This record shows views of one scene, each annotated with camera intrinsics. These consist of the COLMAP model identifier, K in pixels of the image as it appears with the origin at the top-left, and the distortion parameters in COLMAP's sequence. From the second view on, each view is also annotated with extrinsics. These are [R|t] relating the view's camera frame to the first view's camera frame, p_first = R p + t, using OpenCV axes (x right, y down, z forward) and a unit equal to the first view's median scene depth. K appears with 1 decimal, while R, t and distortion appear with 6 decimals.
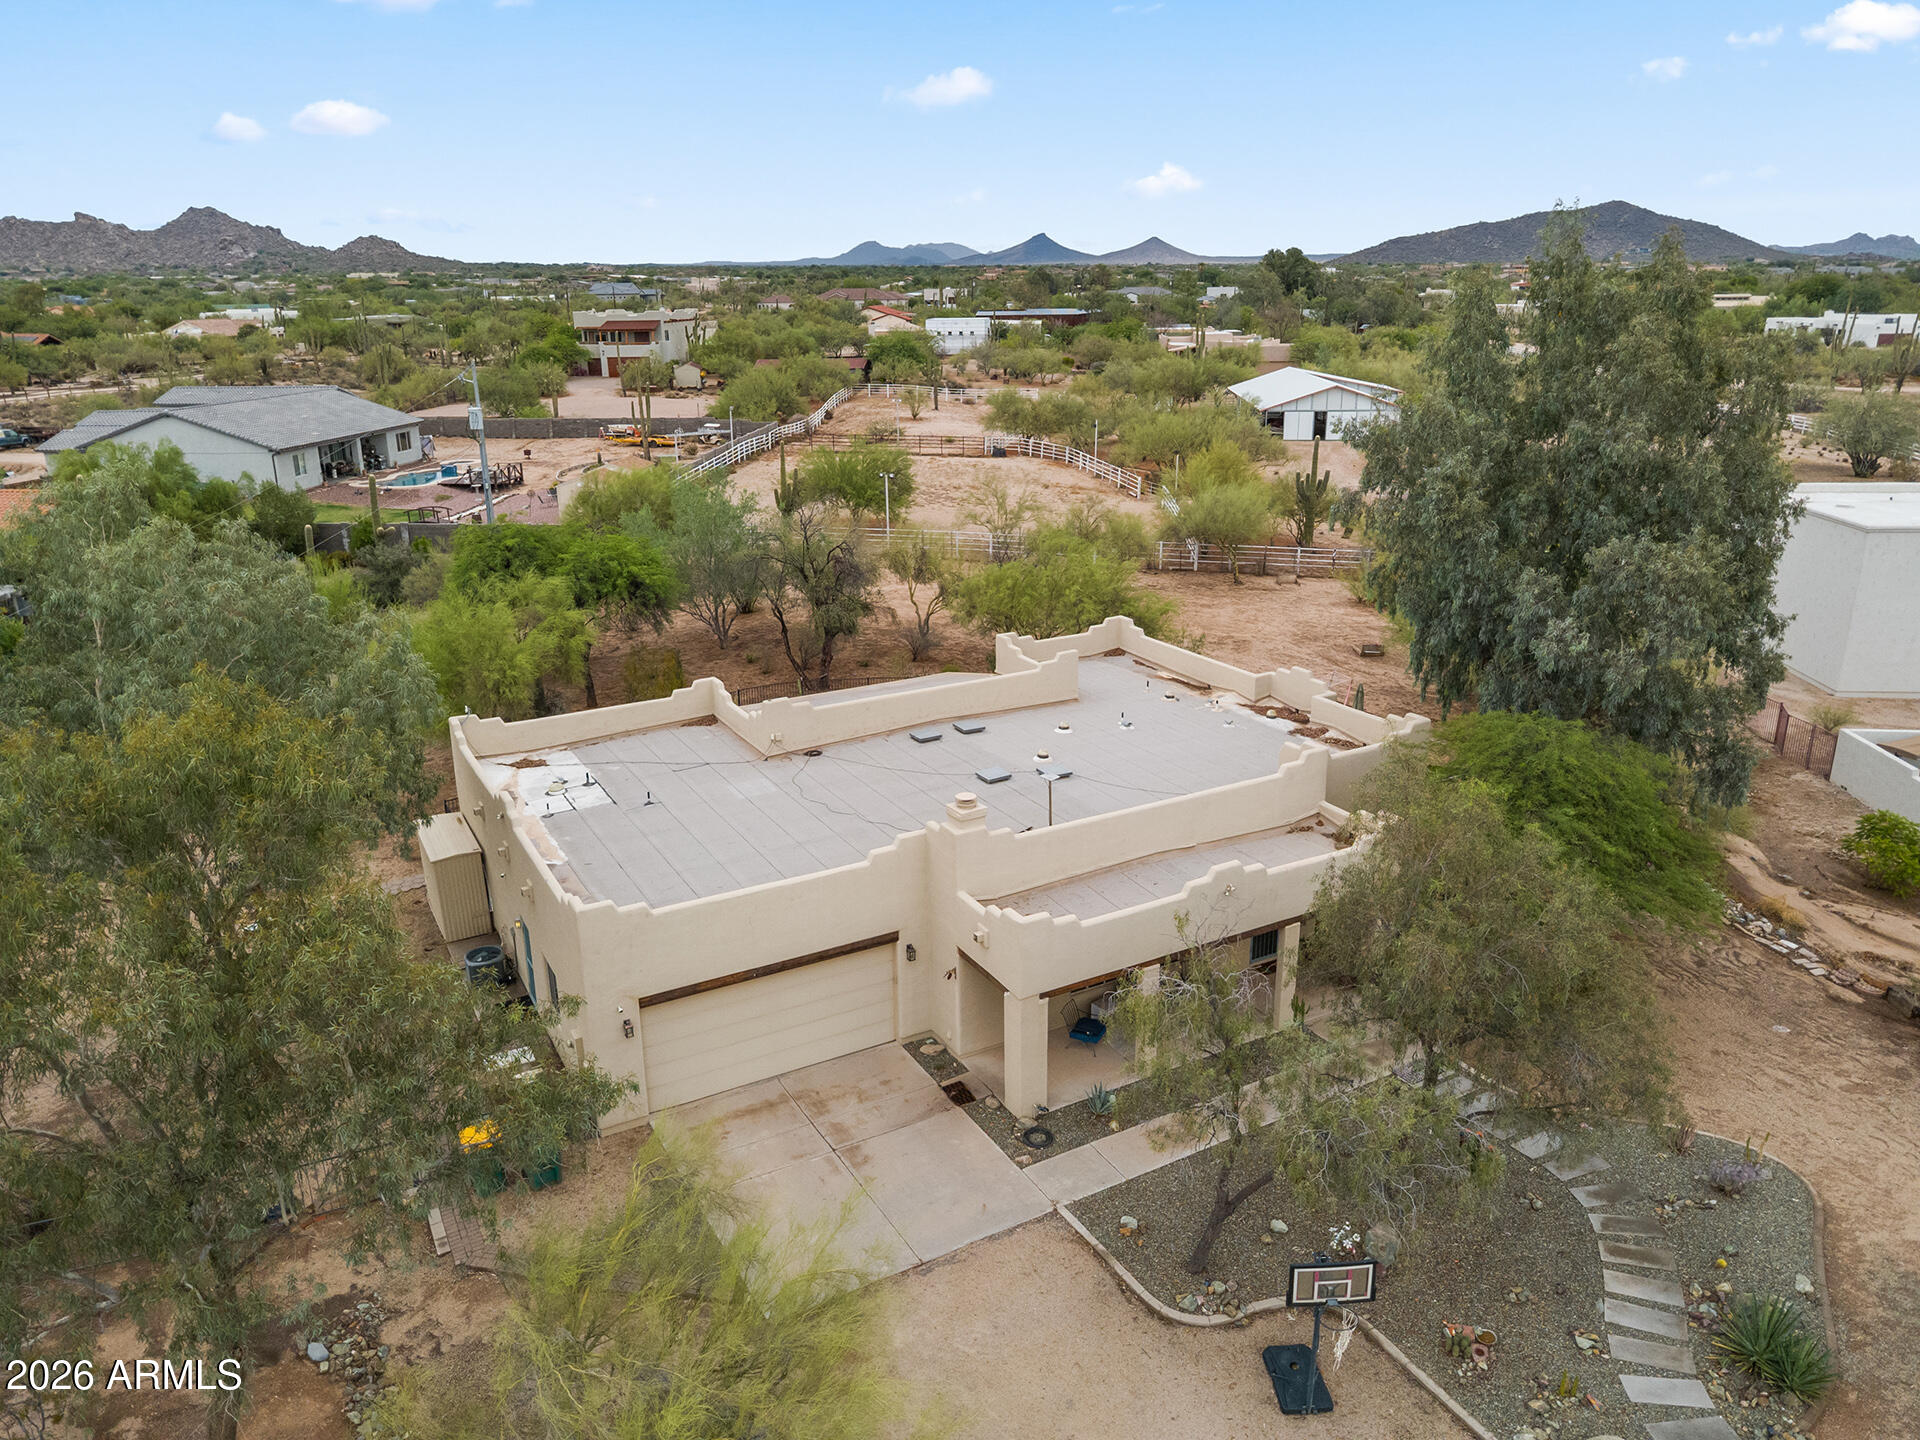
lens RADIAL K [[1345.6, 0, 960.0], [0, 1345.6, 720.0], [0, 0, 1]] dist [0.001182, 0.002277]
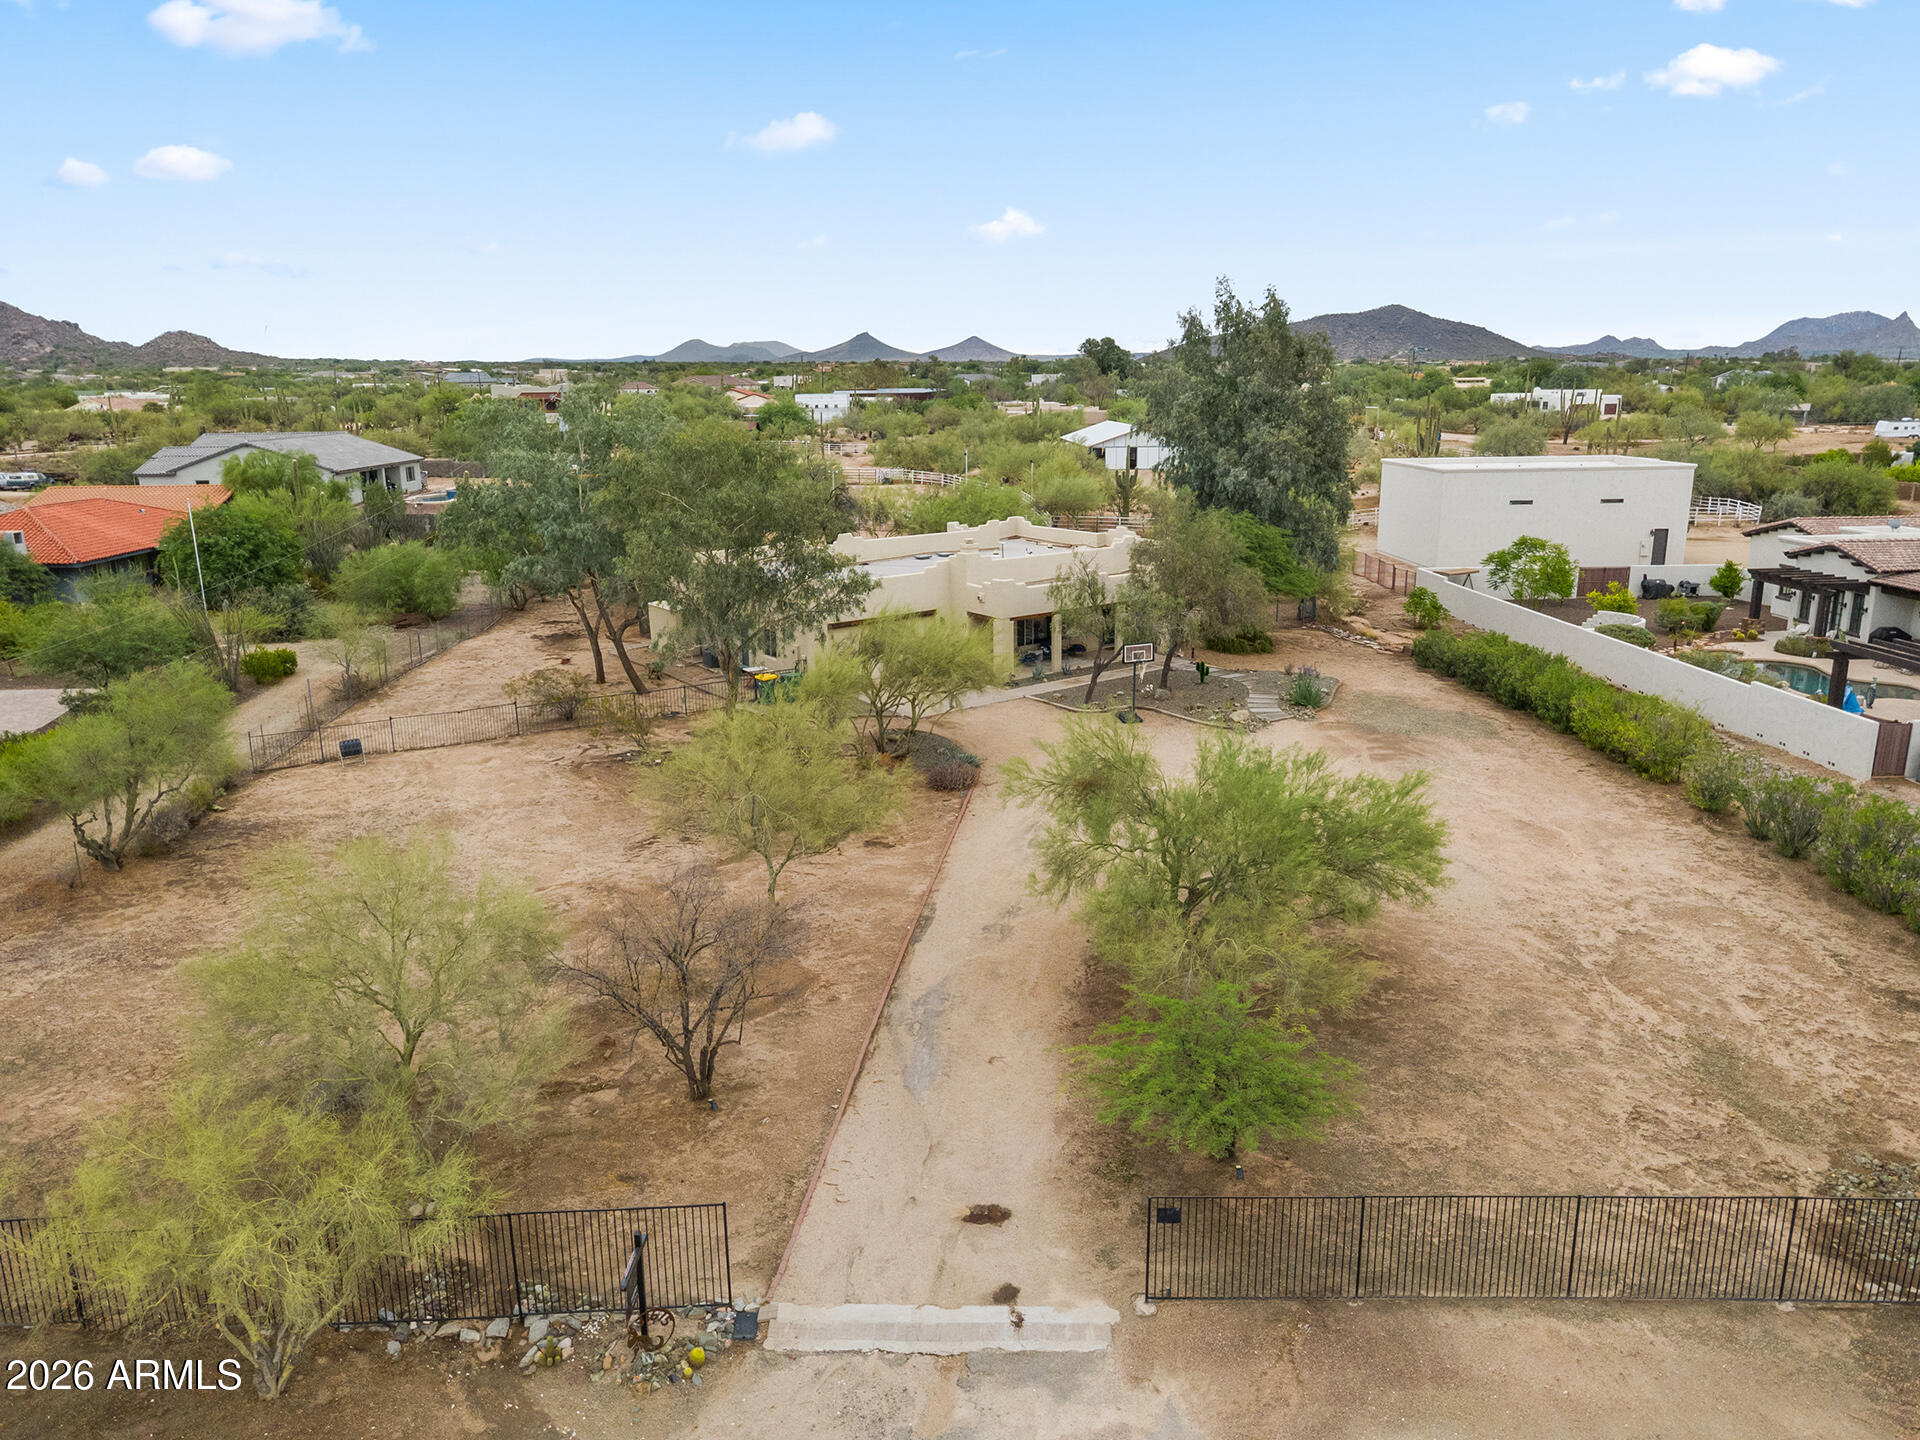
lens RADIAL K [[1357.9, 0, 958.1], [0, 1357.9, 673.2], [0, 0, 1]] dist [0.002141, 0.004626]
pose [[0.992324, -0.026423, 0.120809, -0.053558], [0.038512, 0.994357, -0.098849, 0.092095], [-0.117516, 0.102743, 0.987742, -0.214012]]
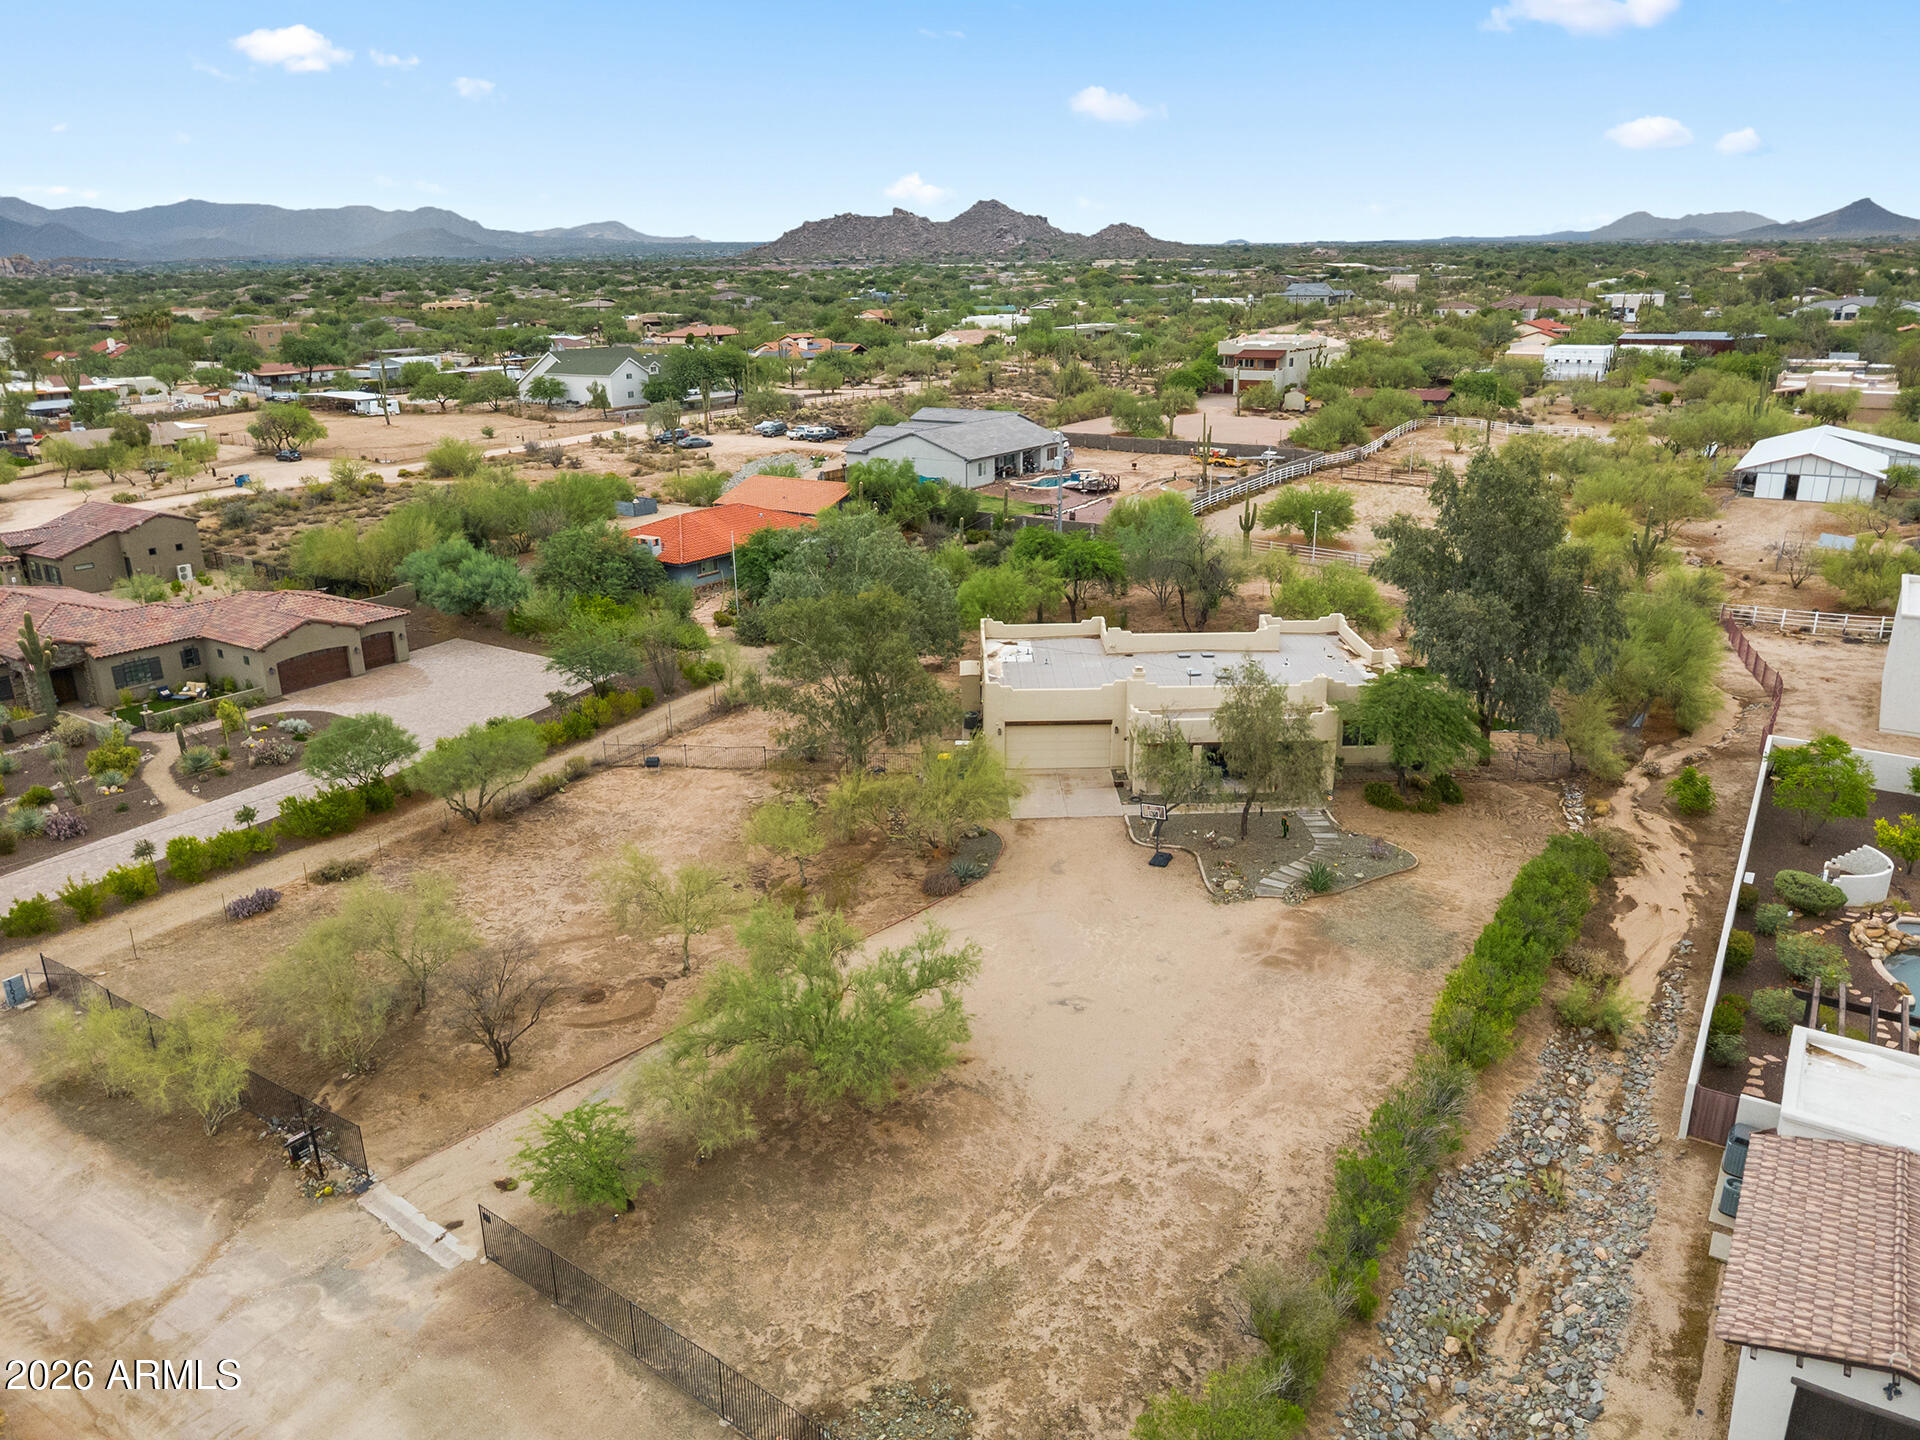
lens RADIAL K [[1345.6, 0, 960.0], [0, 1345.6, 720.0], [0, 0, 1]] dist [0.001182, 0.002277]
pose [[0.874620, 0.152166, -0.460310, 0.167539], [-0.144860, 0.988116, 0.051401, 0.014108], [0.462662, 0.021724, 0.886269, -0.260039]]
